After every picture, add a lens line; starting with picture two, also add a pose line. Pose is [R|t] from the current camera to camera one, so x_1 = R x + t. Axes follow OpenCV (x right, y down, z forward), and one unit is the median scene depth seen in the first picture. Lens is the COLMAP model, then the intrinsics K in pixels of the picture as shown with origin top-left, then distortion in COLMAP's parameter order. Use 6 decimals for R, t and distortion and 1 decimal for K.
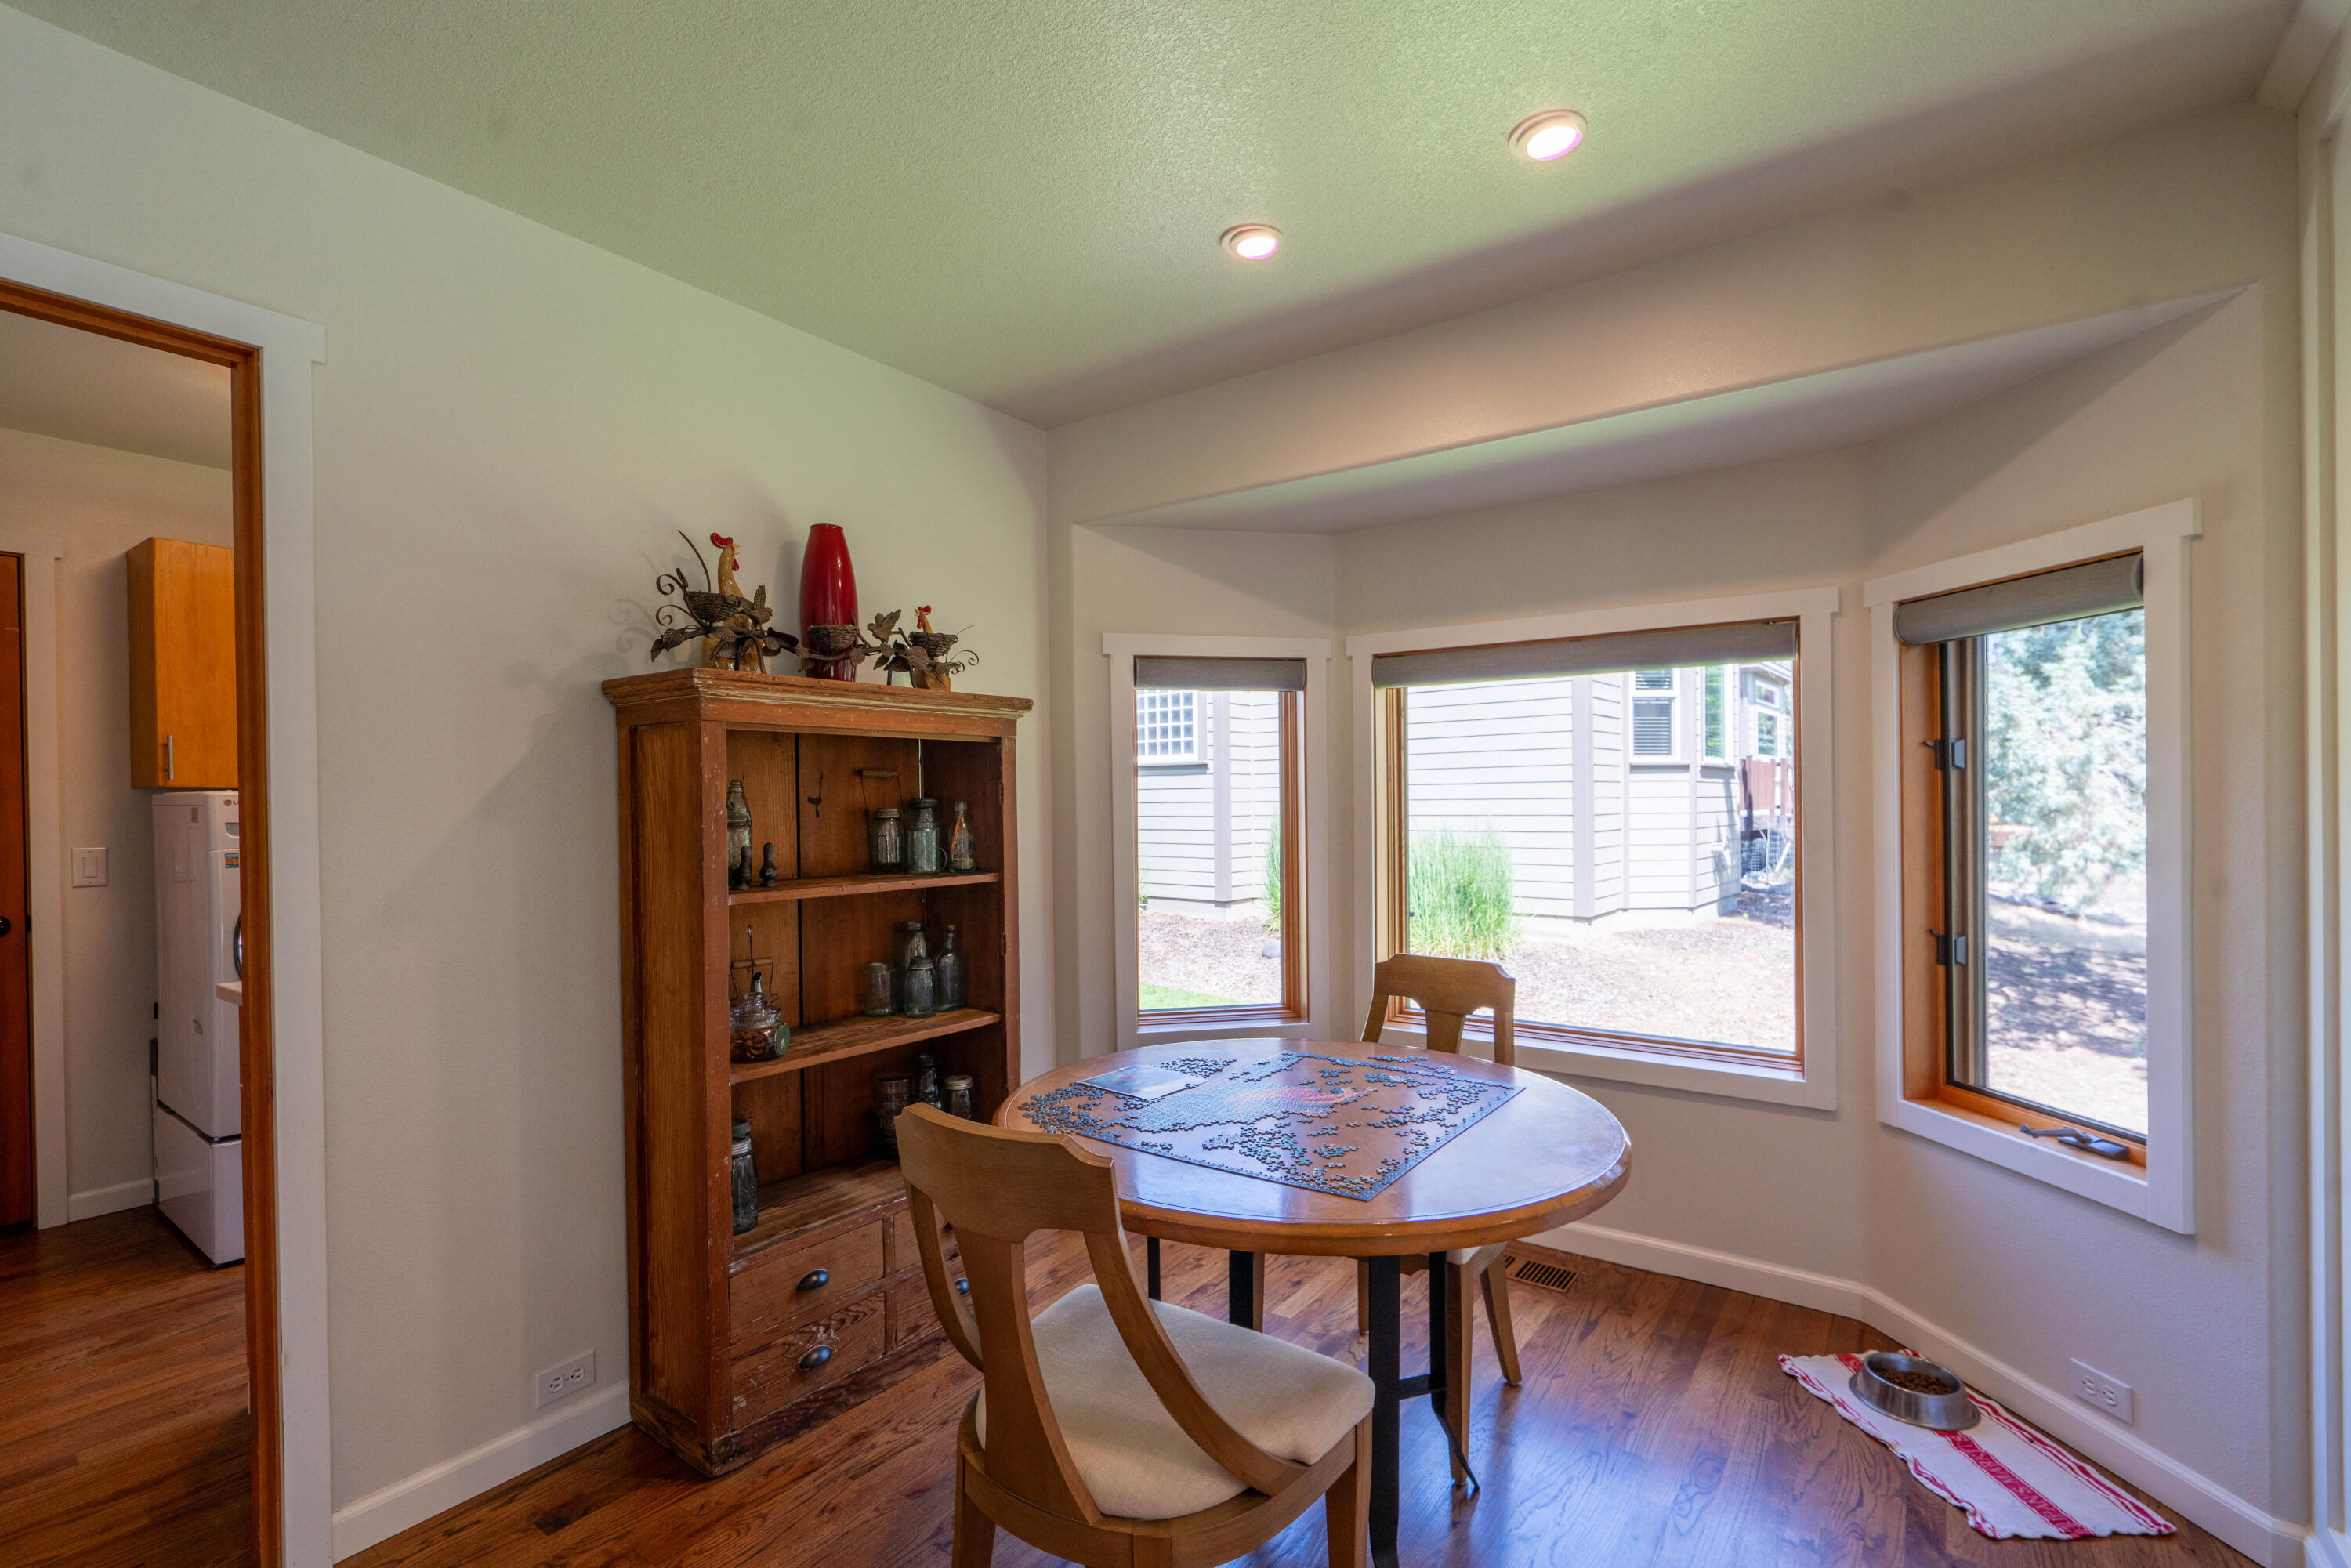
lens RADIAL K [[1063.6, 0, 1184.7], [0, 1063.6, 813.2], [0, 0, 1]] dist [0.000504, -0.000652]
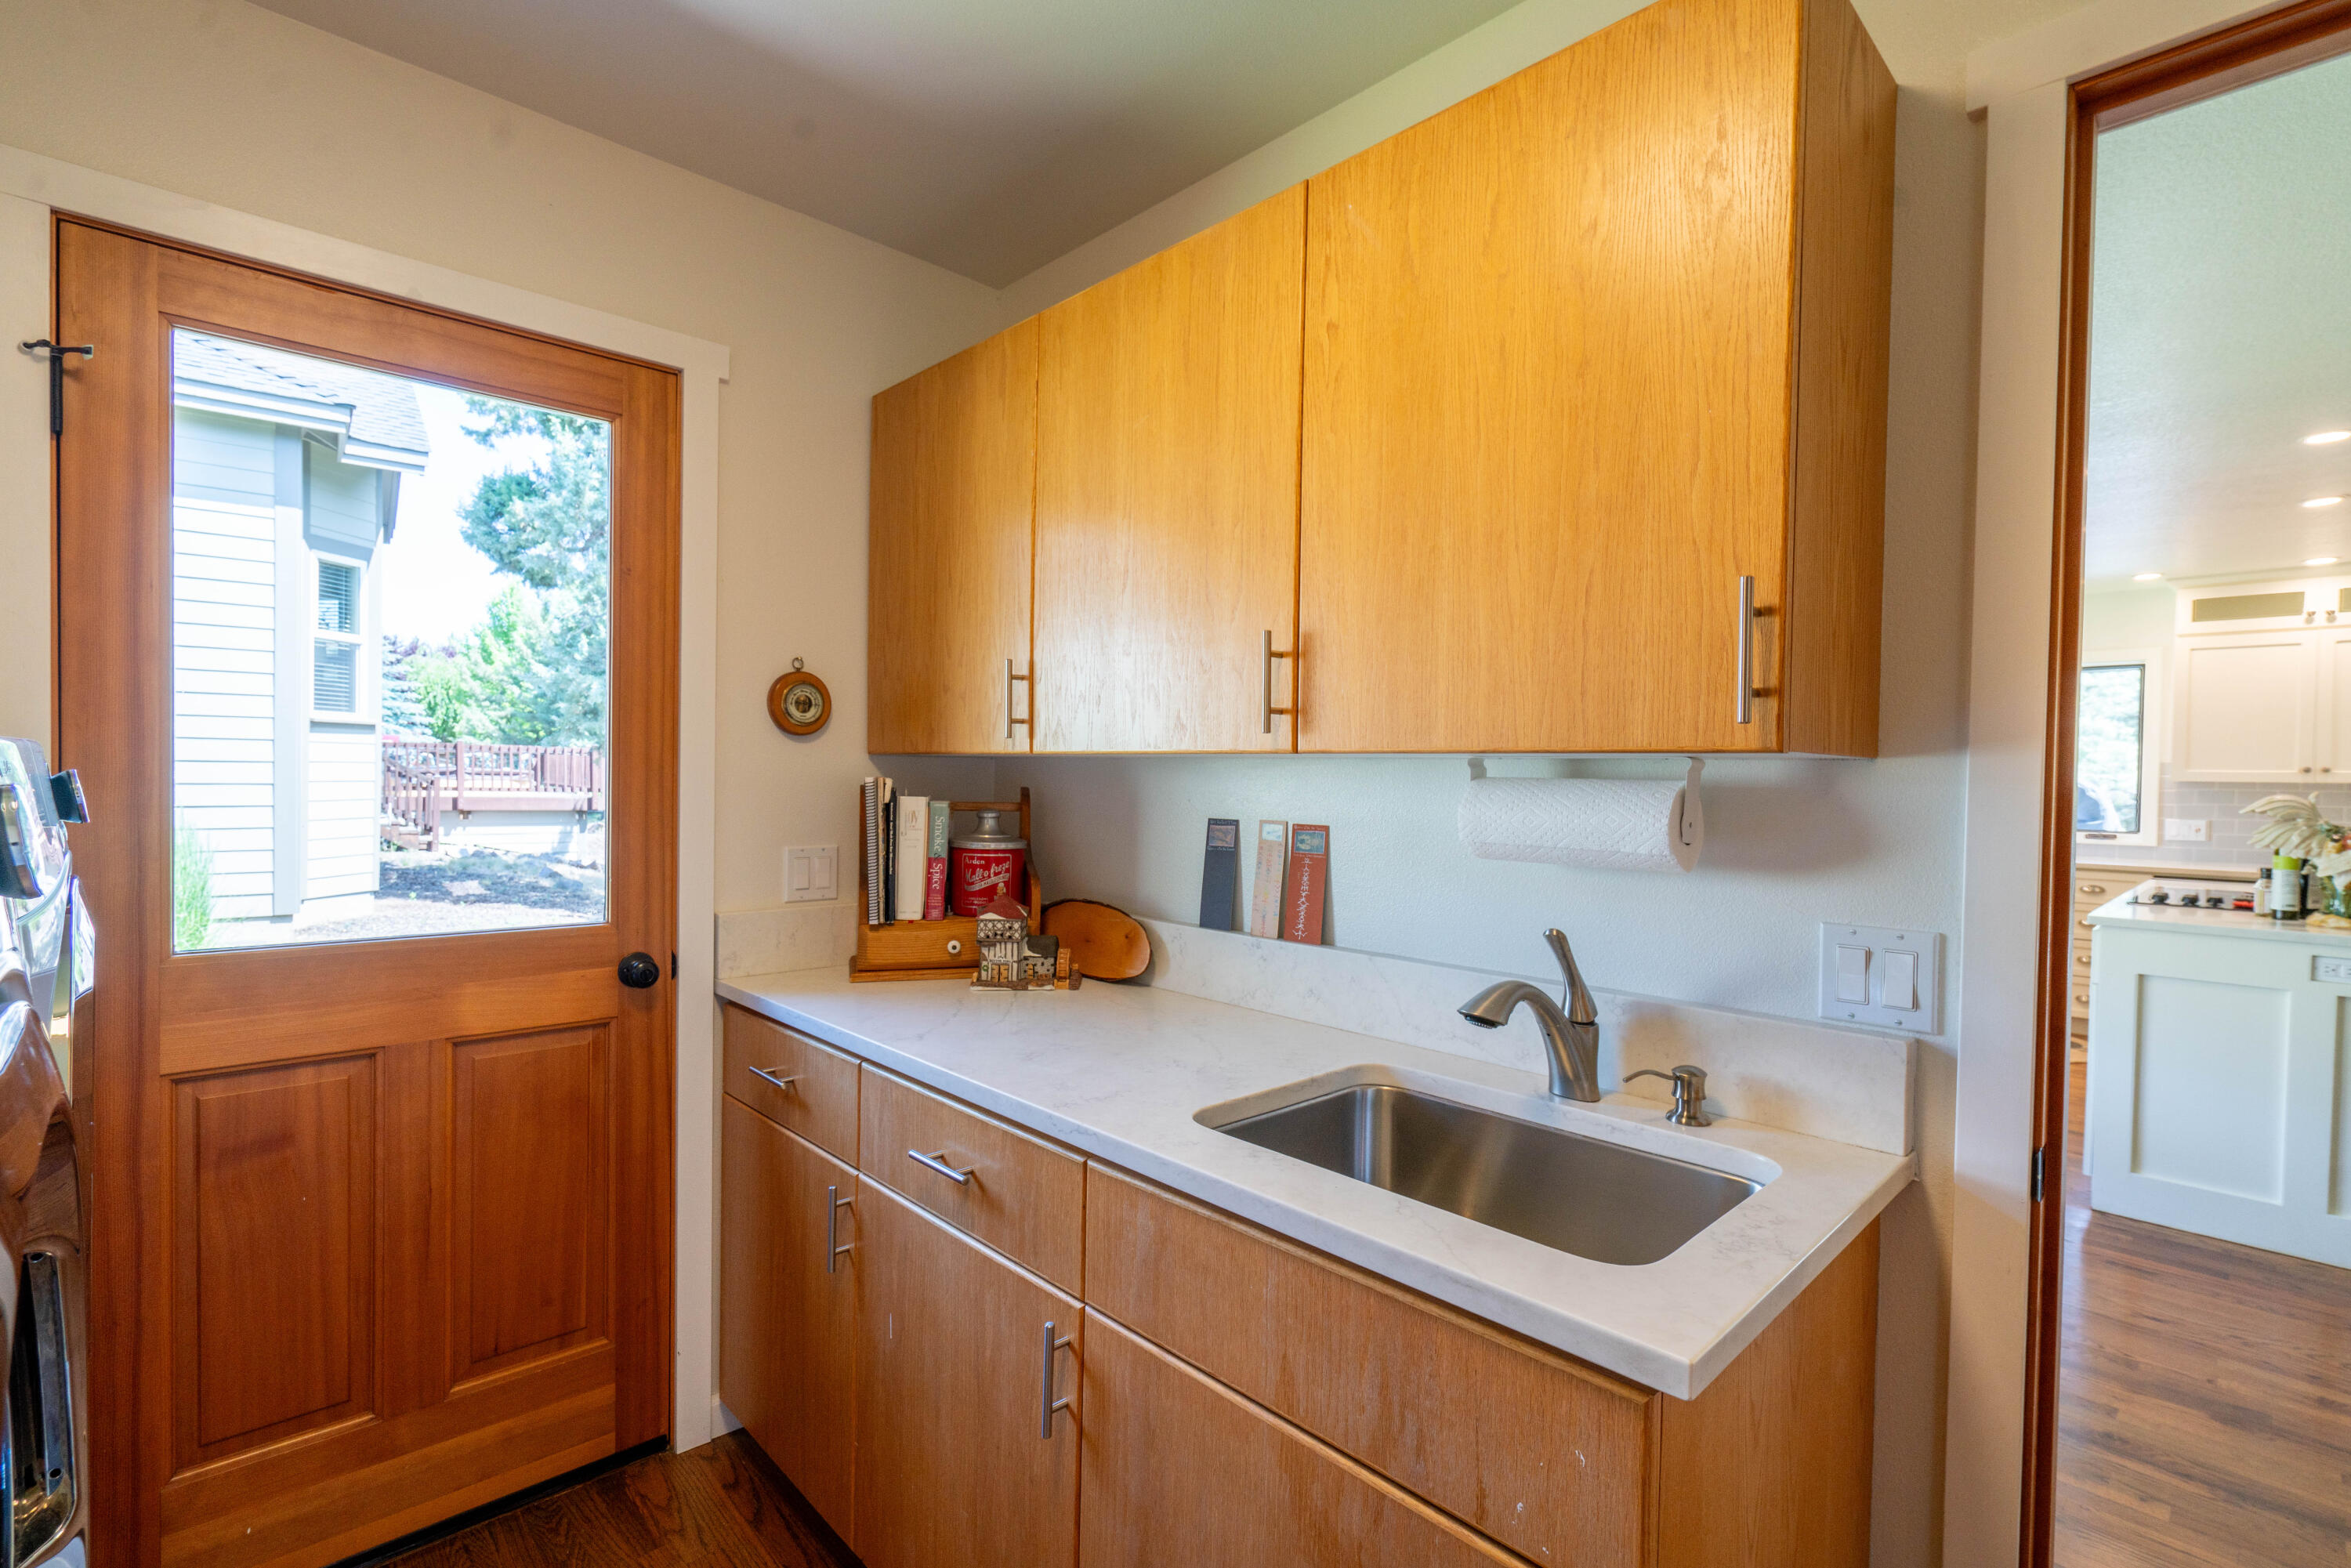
lens RADIAL K [[1063.6, 0, 1193.7], [0, 1063.6, 792.2], [0, 0, 1]] dist [0.000504, -0.000652]
pose [[0.183267, -0.005845, 0.983046, -0.248969], [-0.006851, 0.999950, 0.007223, -0.002629], [-0.983039, -0.008058, 0.183218, 0.210373]]
